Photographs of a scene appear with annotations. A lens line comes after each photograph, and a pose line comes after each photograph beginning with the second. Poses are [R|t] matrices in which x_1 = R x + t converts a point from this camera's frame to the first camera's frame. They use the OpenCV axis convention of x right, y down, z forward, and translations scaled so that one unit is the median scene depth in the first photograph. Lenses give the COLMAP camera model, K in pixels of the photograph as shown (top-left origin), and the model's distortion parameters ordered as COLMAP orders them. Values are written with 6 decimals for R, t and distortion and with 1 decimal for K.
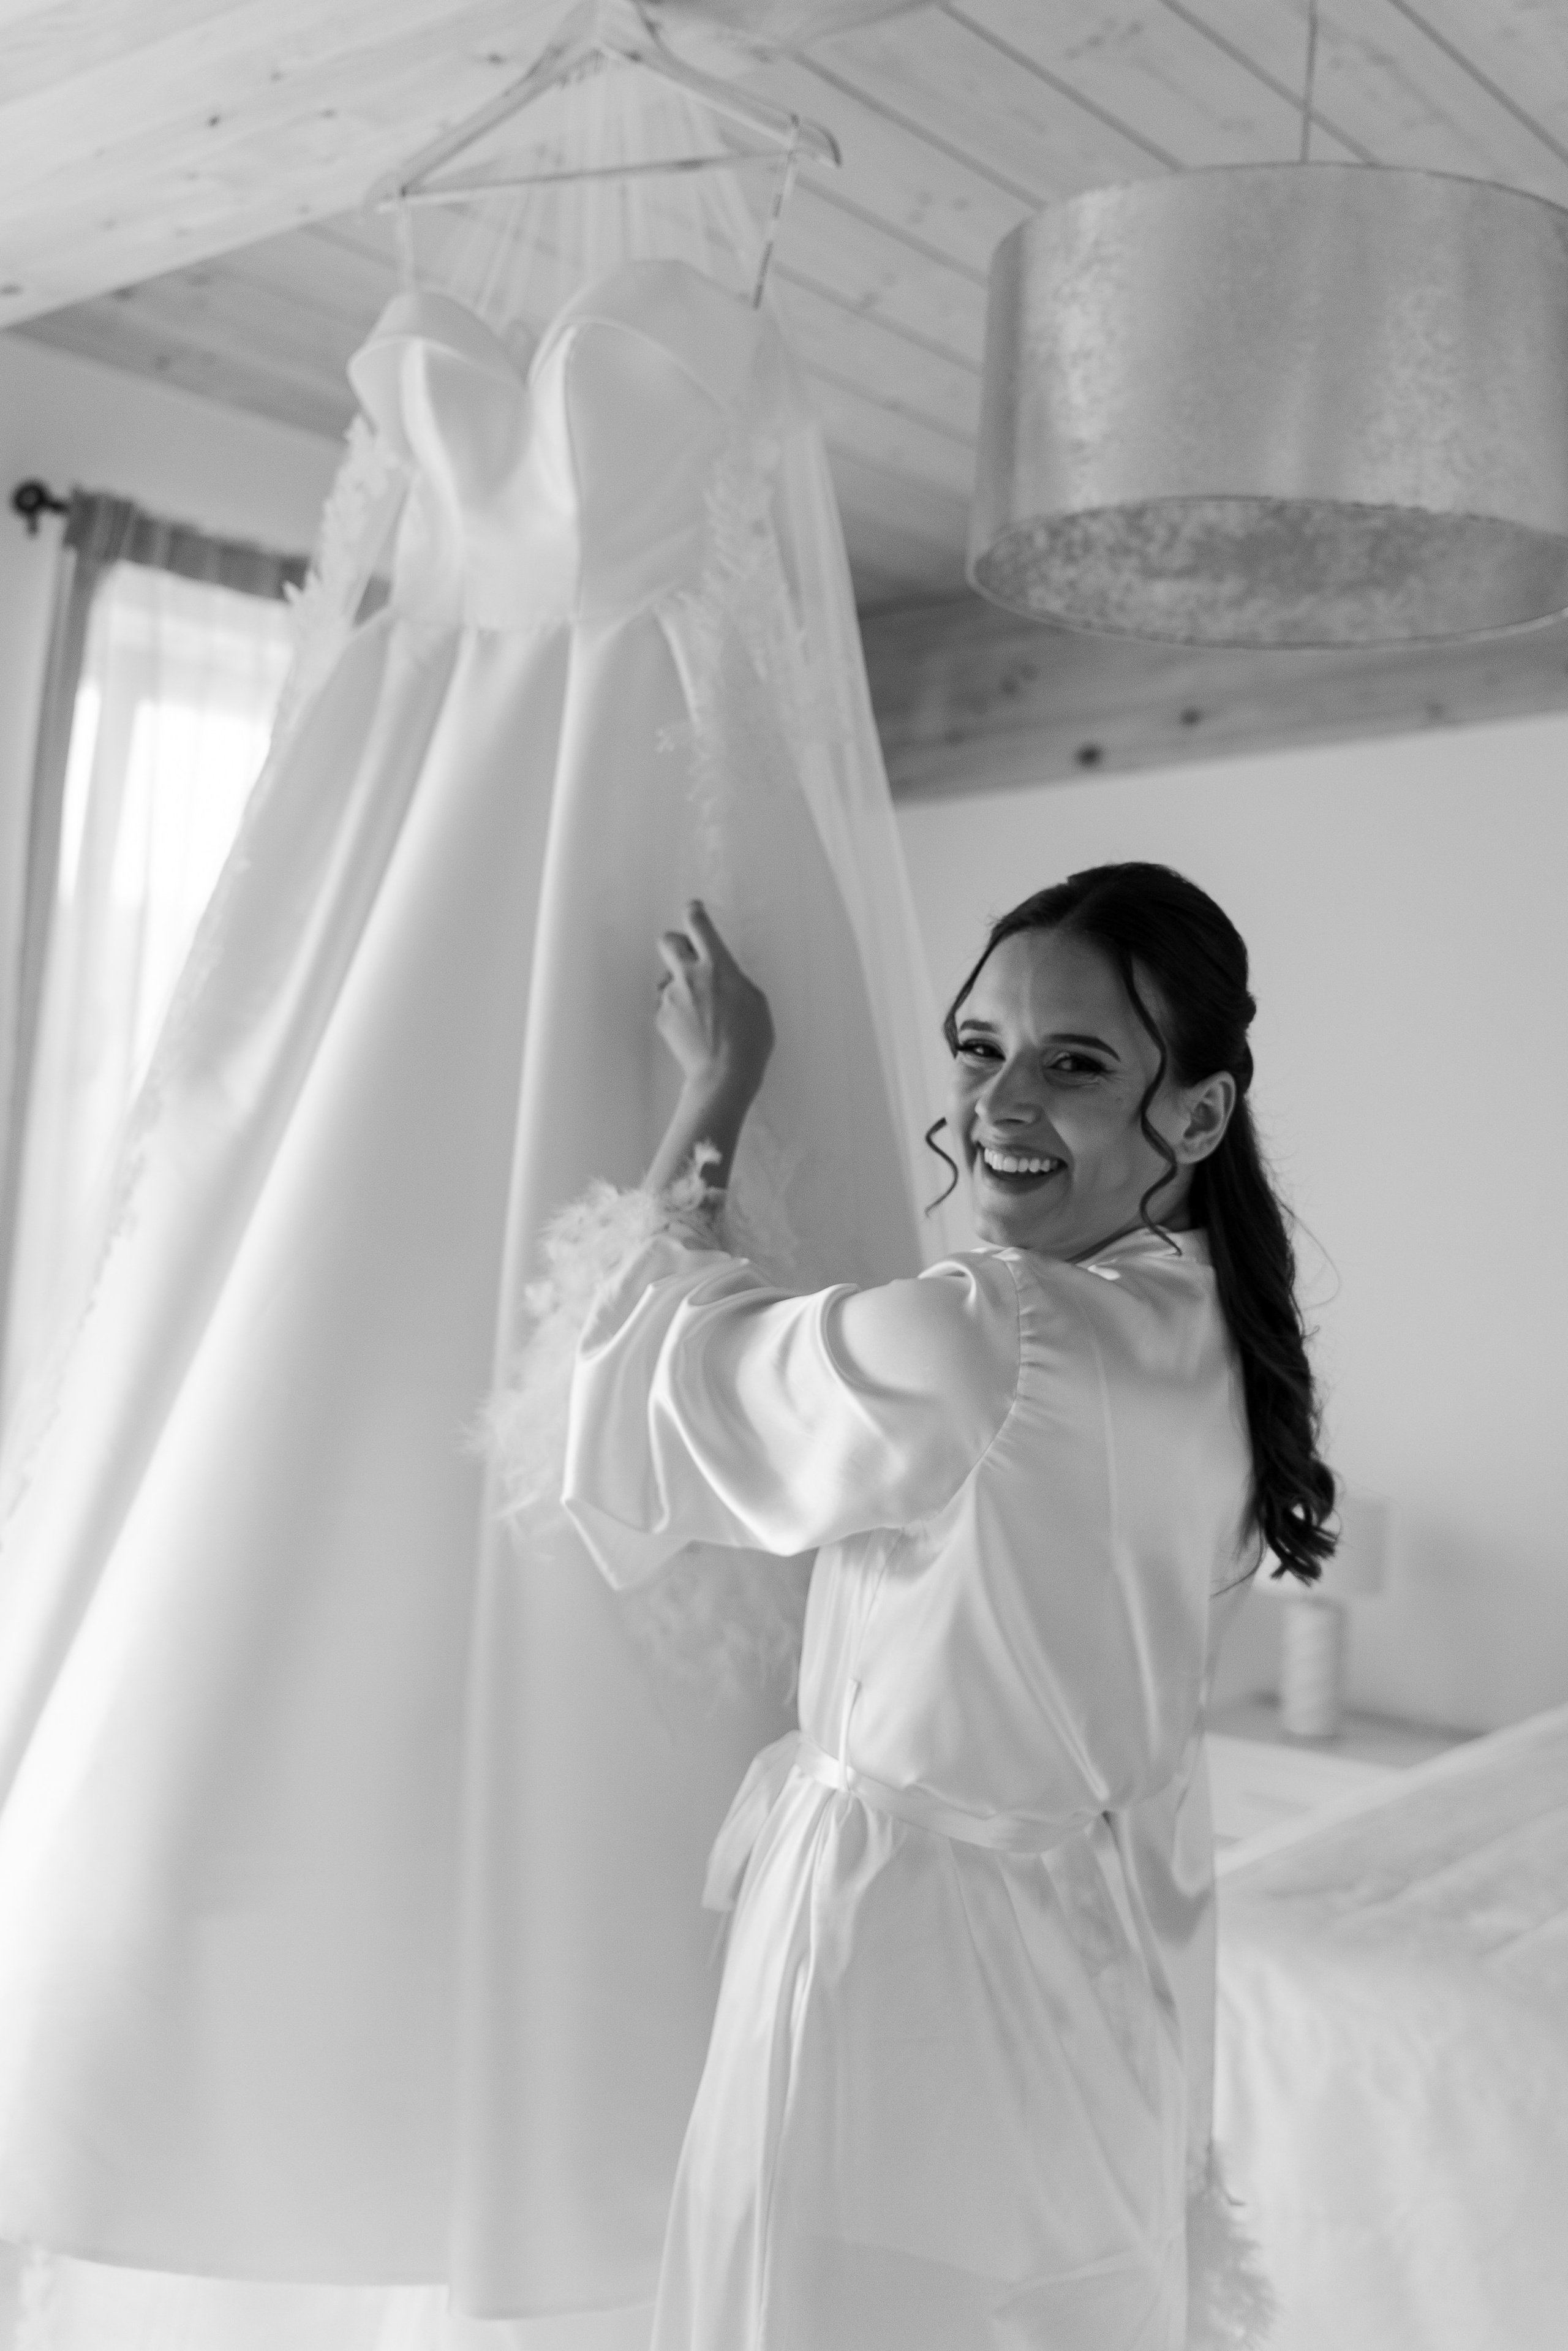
lens RADIAL K [[2657.1, 0, 793.8], [0, 2657.1, 1128.8], [0, 0, 1]] dist [0.007174, 0.025458]
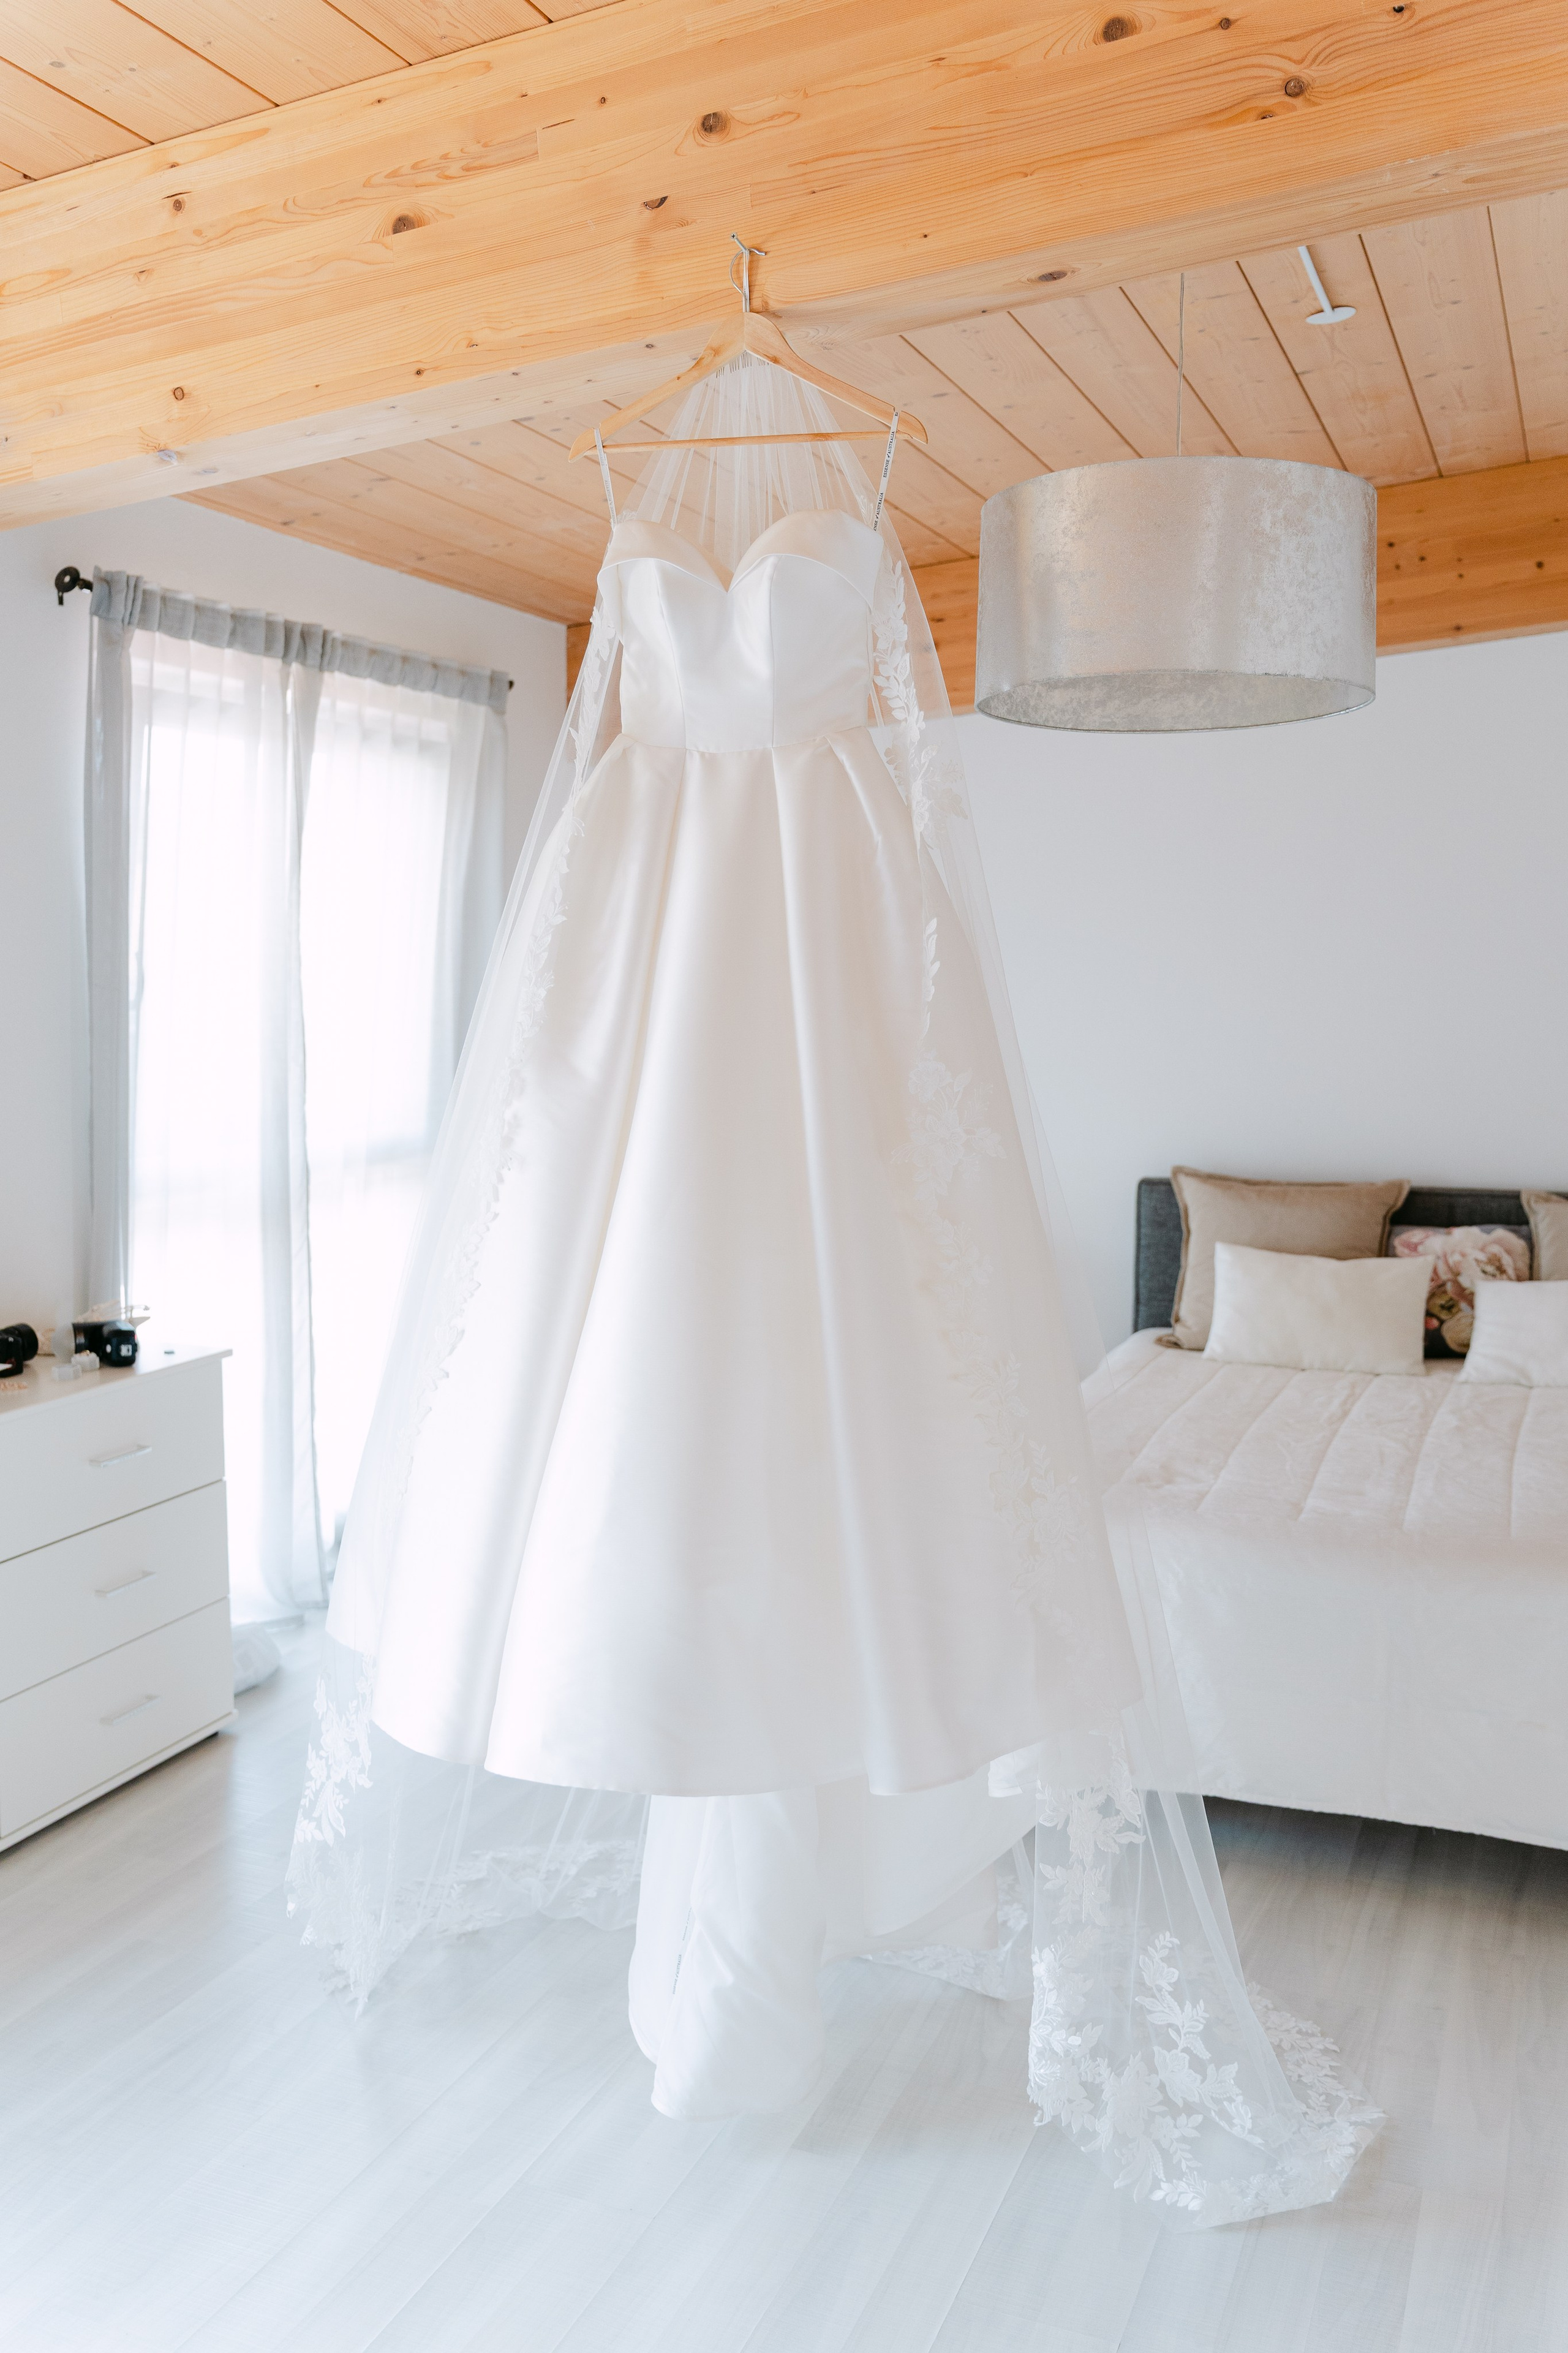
lens RADIAL K [[1925.1, 0, 780.4], [0, 1925.1, 1203.2], [0, 0, 1]] dist [-0.010484, 0.012084]
pose [[0.970962, -0.081039, 0.225091, -0.339645], [0.049440, 0.988540, 0.142637, -0.087519], [-0.234071, -0.127366, 0.963841, -0.104364]]
